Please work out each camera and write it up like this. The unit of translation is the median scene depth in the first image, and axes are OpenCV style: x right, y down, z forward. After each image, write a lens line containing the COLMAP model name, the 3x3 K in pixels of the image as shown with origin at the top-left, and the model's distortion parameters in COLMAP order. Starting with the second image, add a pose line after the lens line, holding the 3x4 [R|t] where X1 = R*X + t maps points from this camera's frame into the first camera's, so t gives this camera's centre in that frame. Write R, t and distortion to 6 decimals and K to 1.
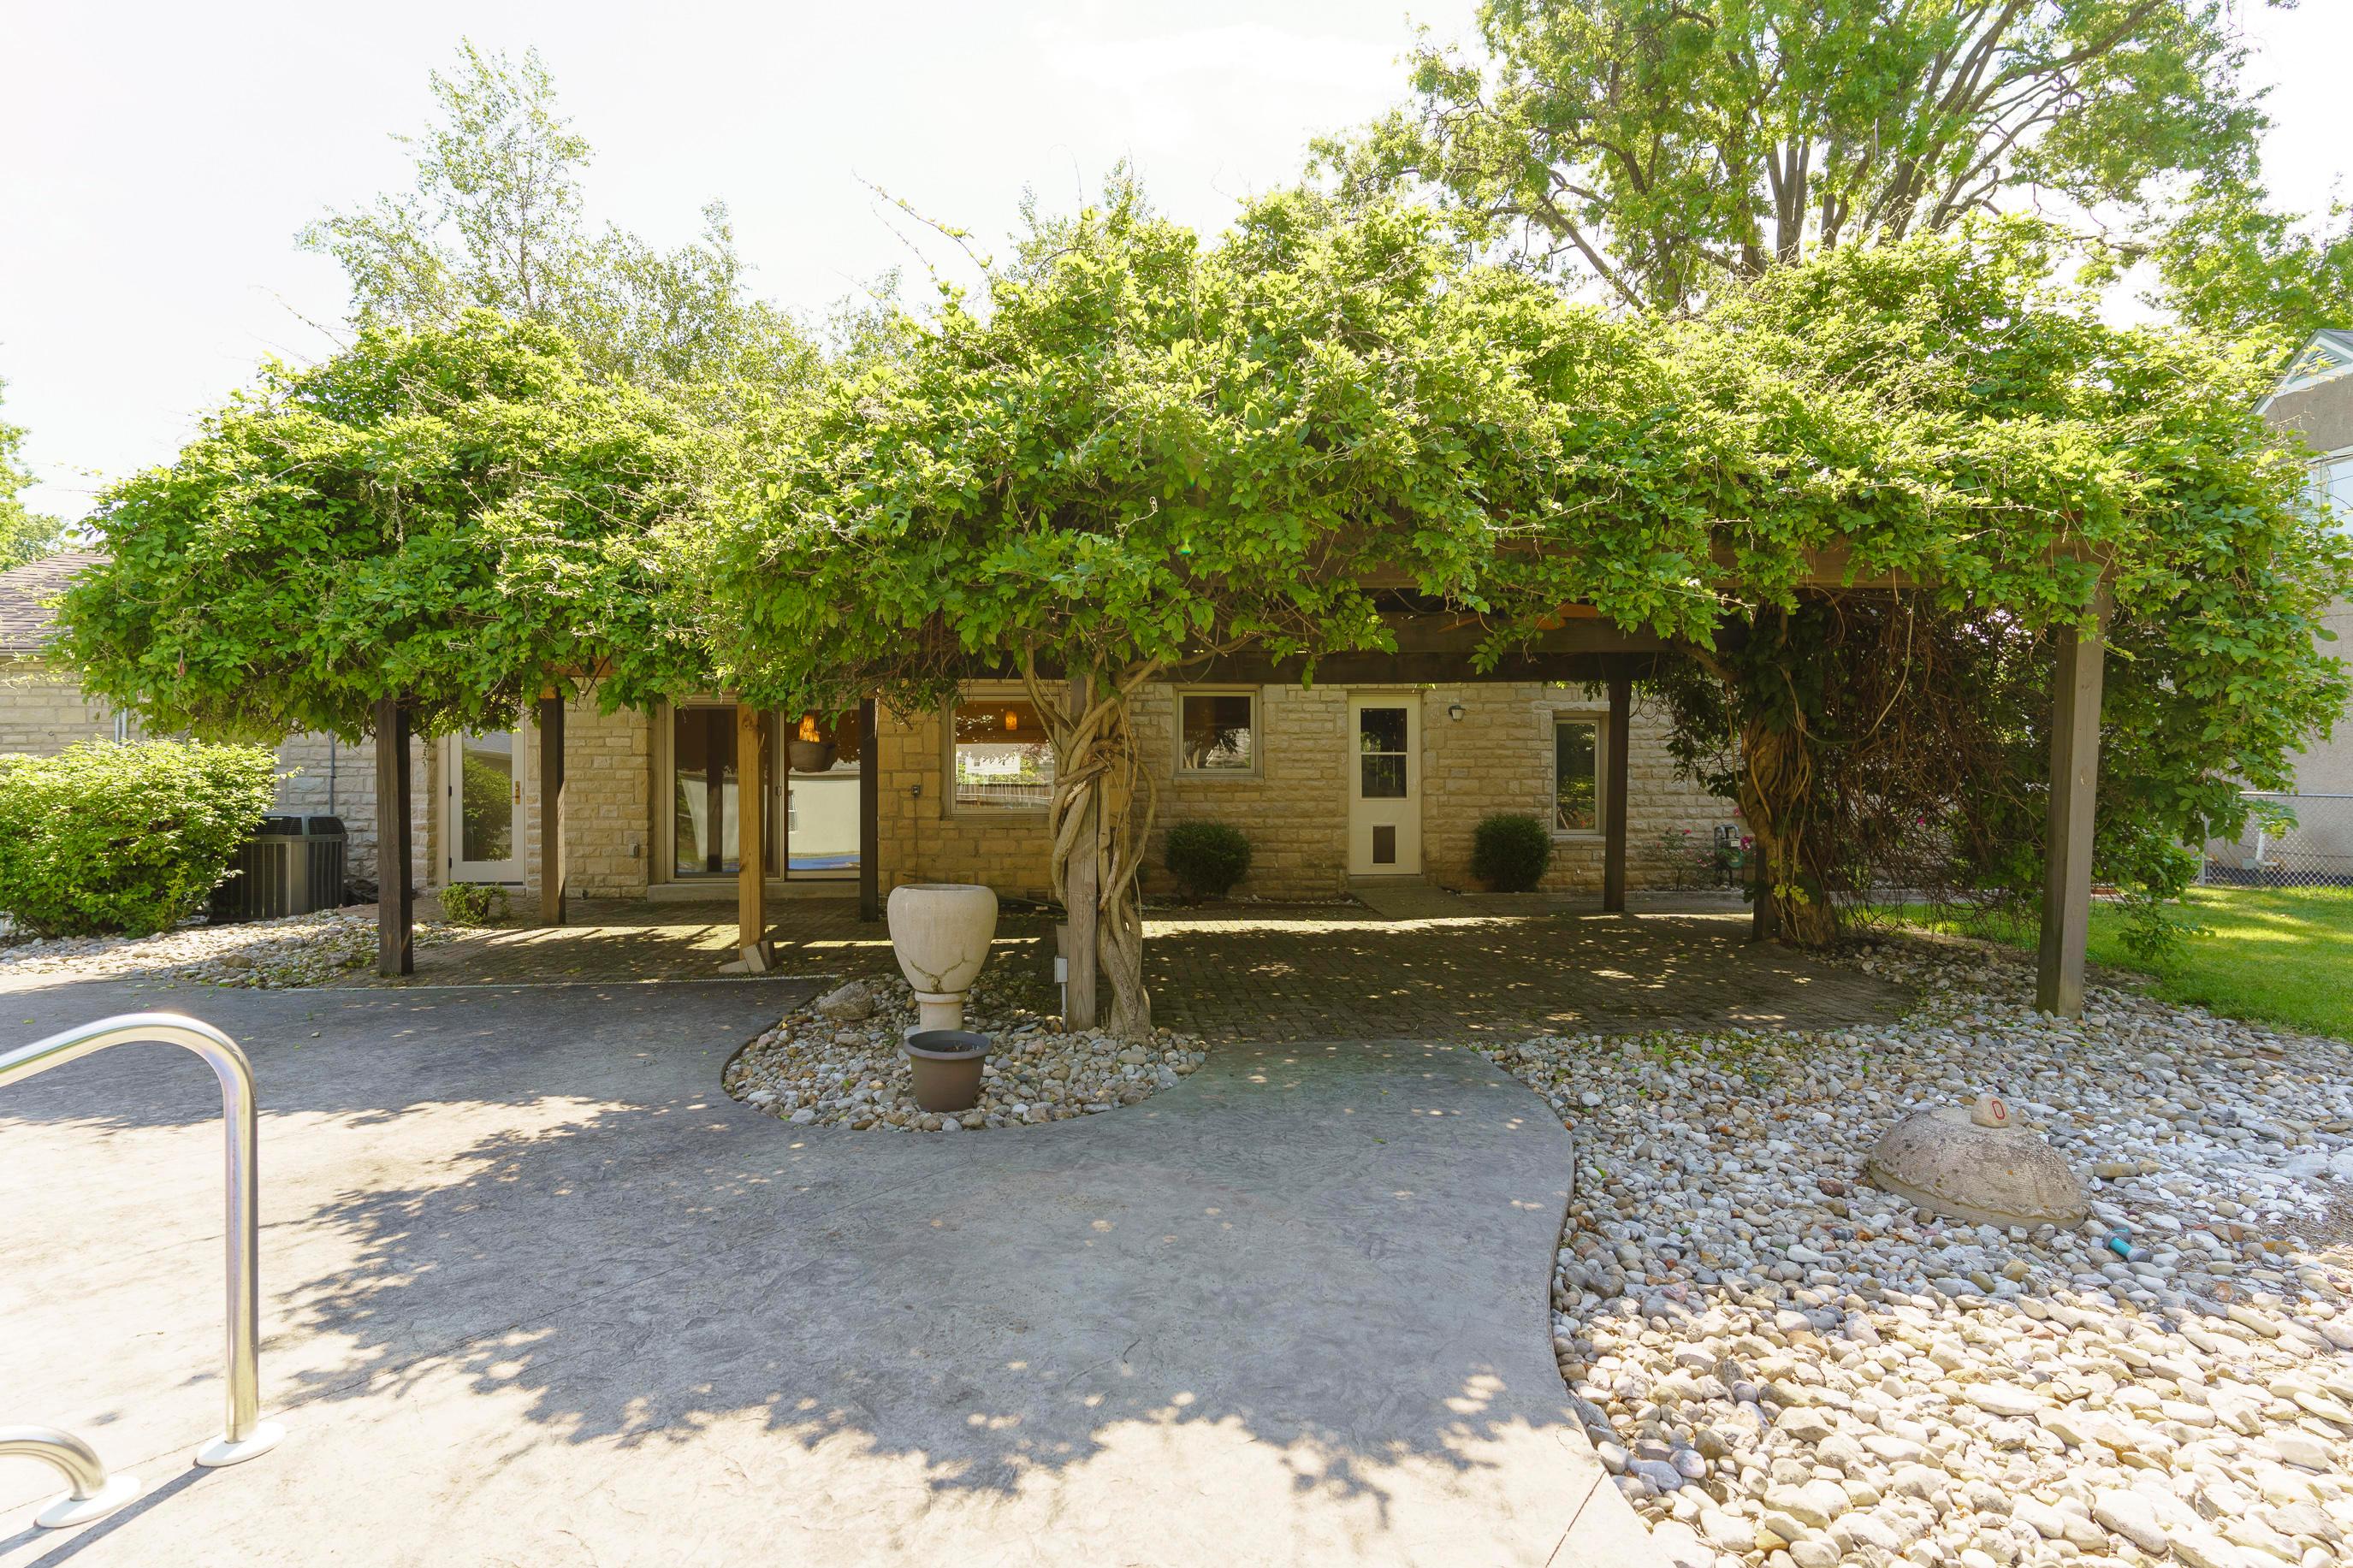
lens RADIAL K [[1111.0, 0, 1152.3], [0, 1111.0, 783.9], [0, 0, 1]] dist [-0.000736, -0.000077]
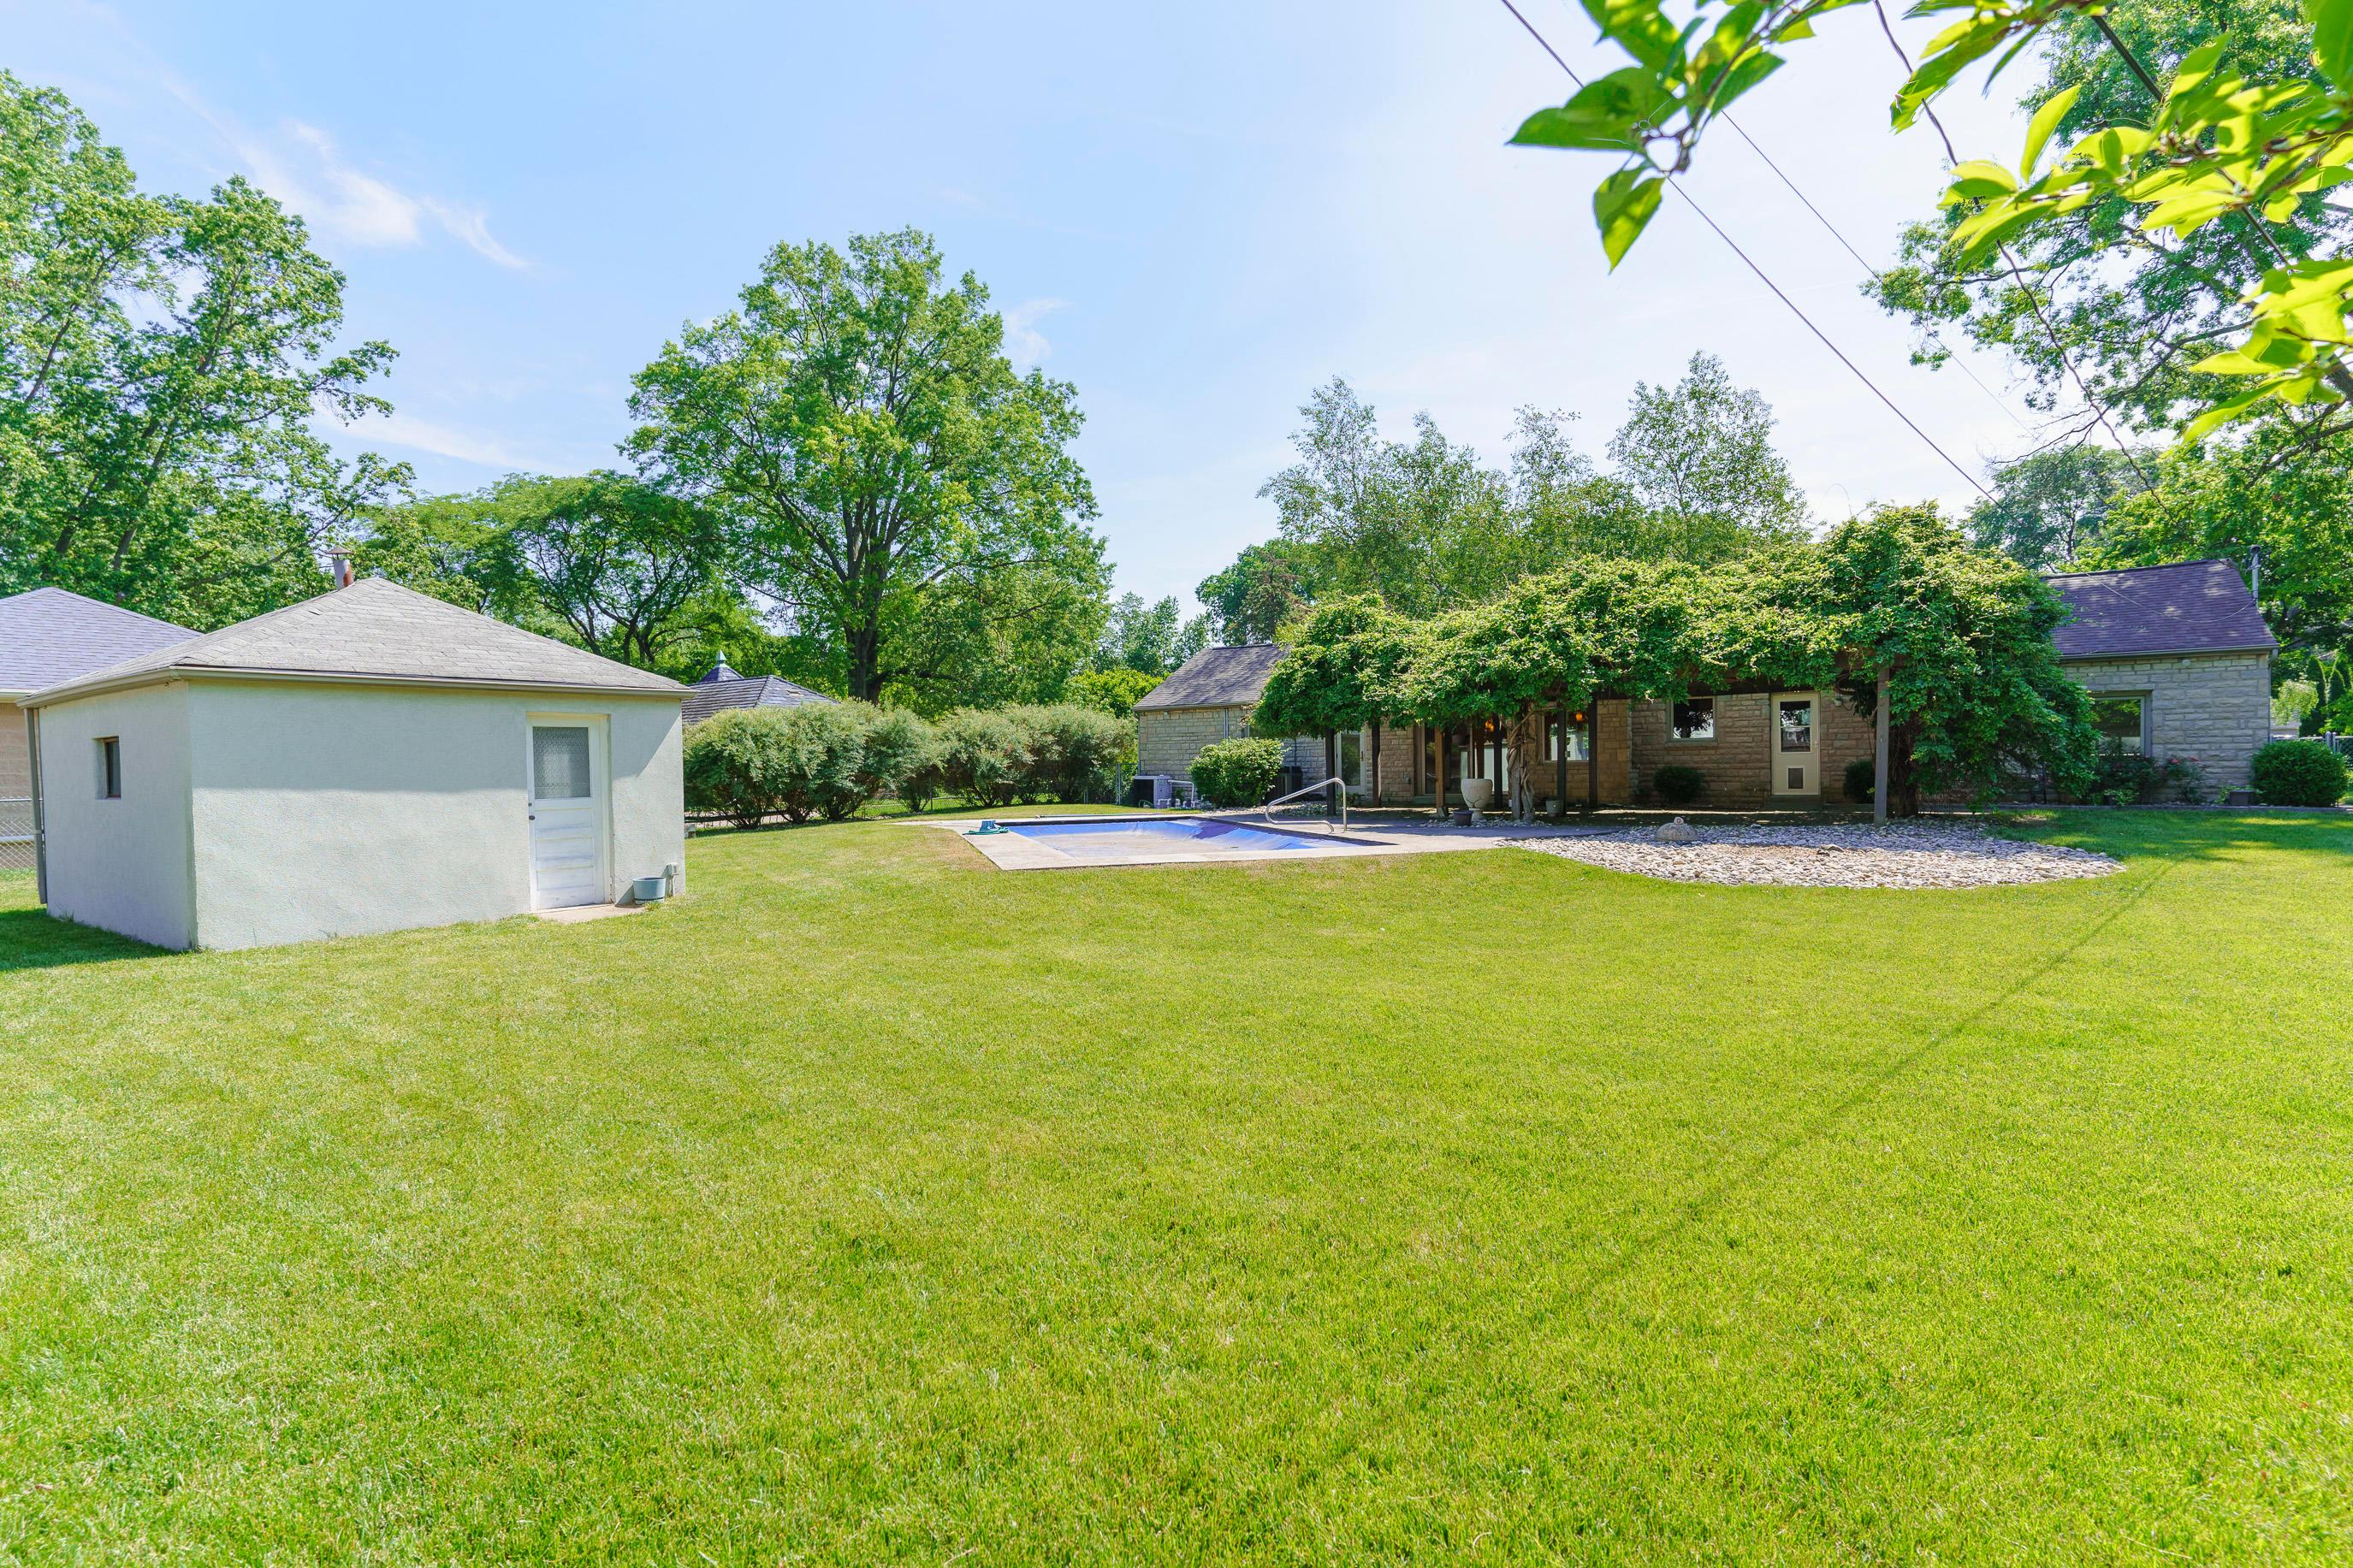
lens RADIAL K [[1111.0, 0, 1165.7], [0, 1111.0, 780.2], [0, 0, 1]] dist [-0.000736, -0.000077]
pose [[0.781976, -0.001944, -0.623306, 0.743305], [0.017156, 0.999683, 0.018406, 0.010304], [0.623073, -0.025086, 0.781762, -1.430298]]
